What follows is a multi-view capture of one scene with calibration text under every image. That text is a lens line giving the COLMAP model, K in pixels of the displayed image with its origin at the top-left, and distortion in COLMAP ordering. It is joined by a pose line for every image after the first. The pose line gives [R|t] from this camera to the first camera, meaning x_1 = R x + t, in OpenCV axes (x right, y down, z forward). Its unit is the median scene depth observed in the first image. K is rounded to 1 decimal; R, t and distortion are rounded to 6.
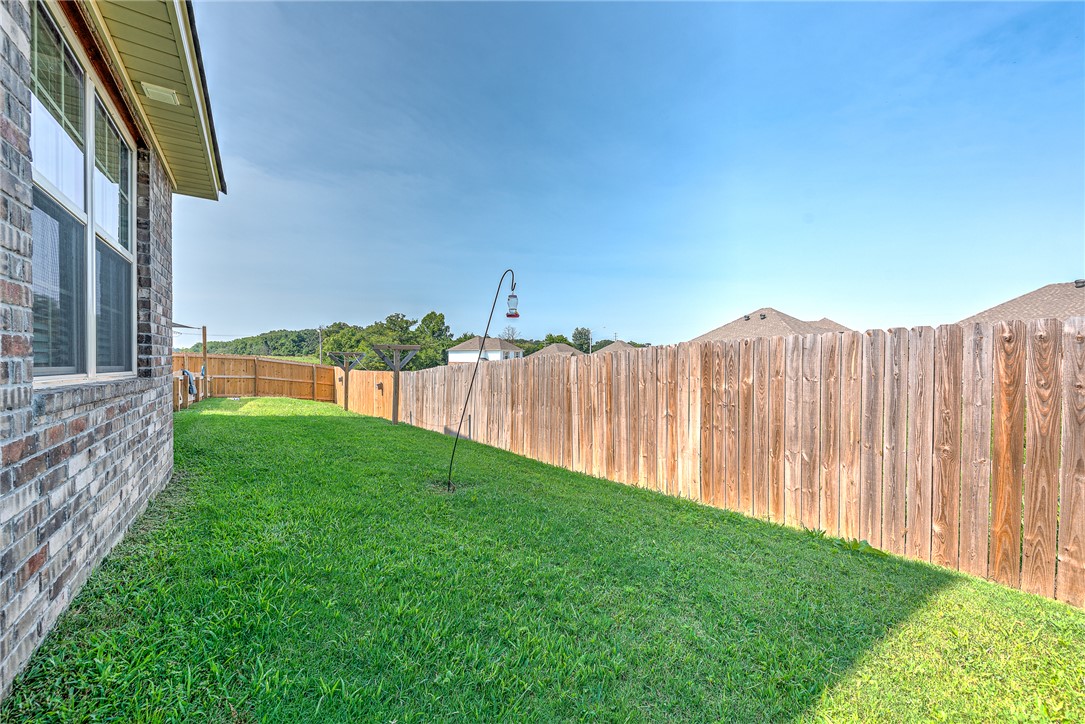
lens RADIAL K [[433.7, 0, 534.7], [0, 433.7, 360.5], [0, 0, 1]] dist [0.012517, -0.002868]
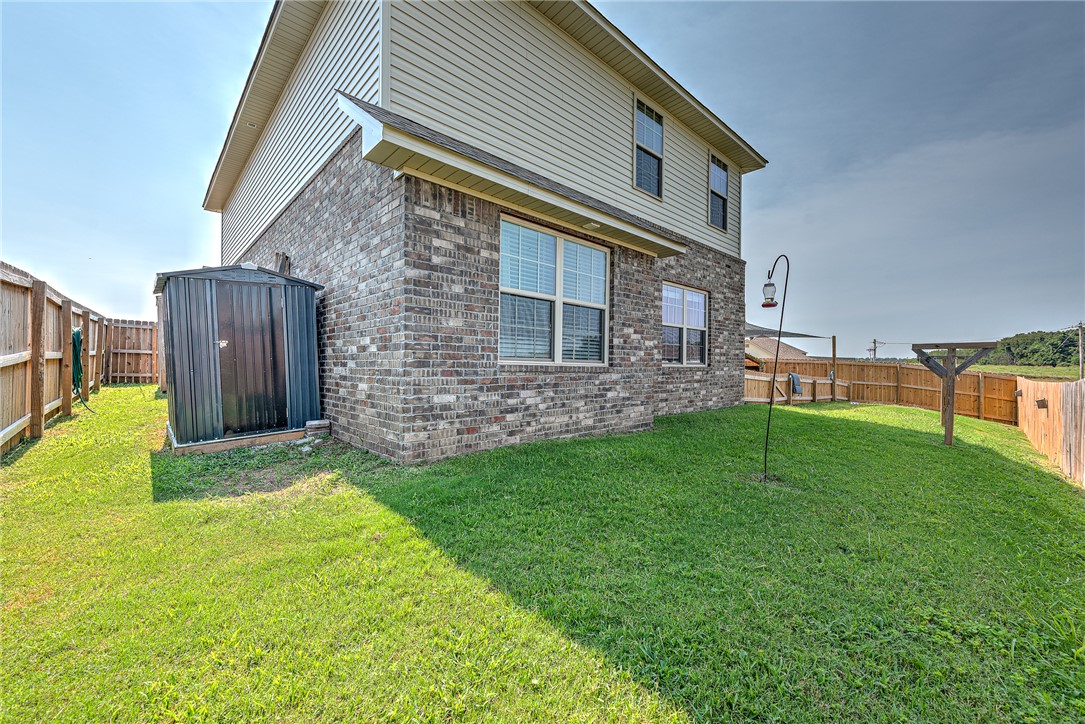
lens RADIAL K [[433.7, 0, 538.2], [0, 433.7, 361.5], [0, 0, 1]] dist [0.012517, -0.002868]
pose [[0.116013, -0.011594, -0.993180, 0.292720], [-0.013381, 0.999823, -0.013235, 0.013480], [0.993158, 0.014825, 0.115837, 0.138176]]
